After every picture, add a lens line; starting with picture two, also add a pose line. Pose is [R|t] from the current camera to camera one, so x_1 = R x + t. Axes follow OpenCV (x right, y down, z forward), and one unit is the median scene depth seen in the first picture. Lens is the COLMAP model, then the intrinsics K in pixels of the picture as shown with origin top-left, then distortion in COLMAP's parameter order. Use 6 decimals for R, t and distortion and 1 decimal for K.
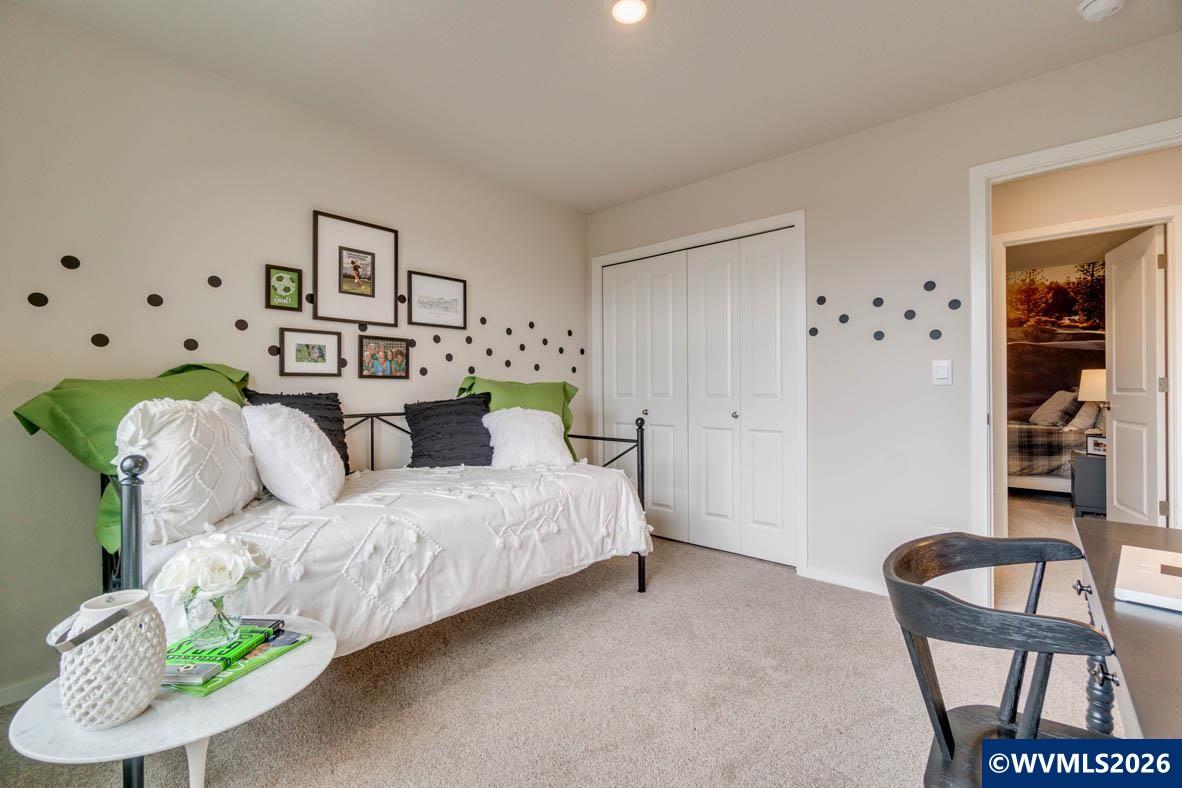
lens RADIAL K [[528.3, 0, 586.1], [0, 528.3, 387.4], [0, 0, 1]] dist [-0.002012, -0.000089]
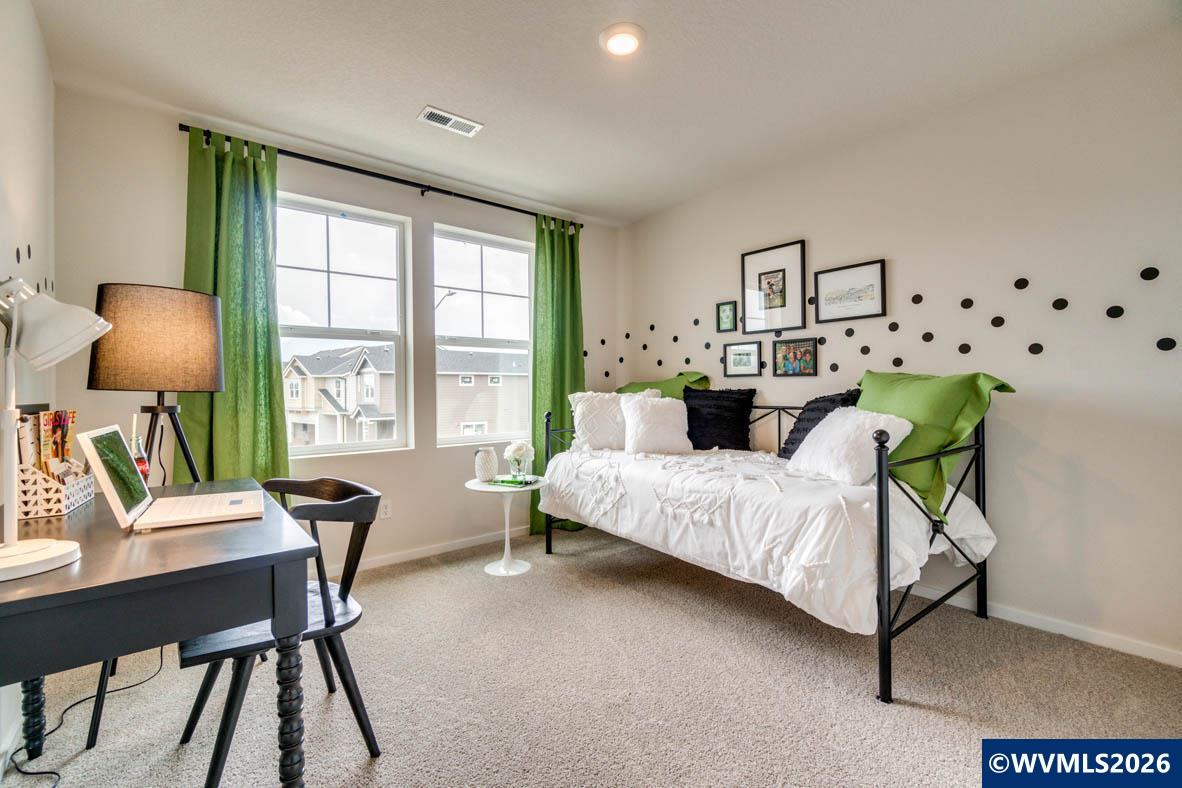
lens RADIAL K [[528.3, 0, 587.7], [0, 528.3, 391.6], [0, 0, 1]] dist [-0.002012, -0.000089]
pose [[-0.192744, 0.006916, -0.981225, 0.838307], [0.007427, 0.999957, 0.005589, 0.006594], [0.981221, -0.006211, -0.192787, 0.813029]]
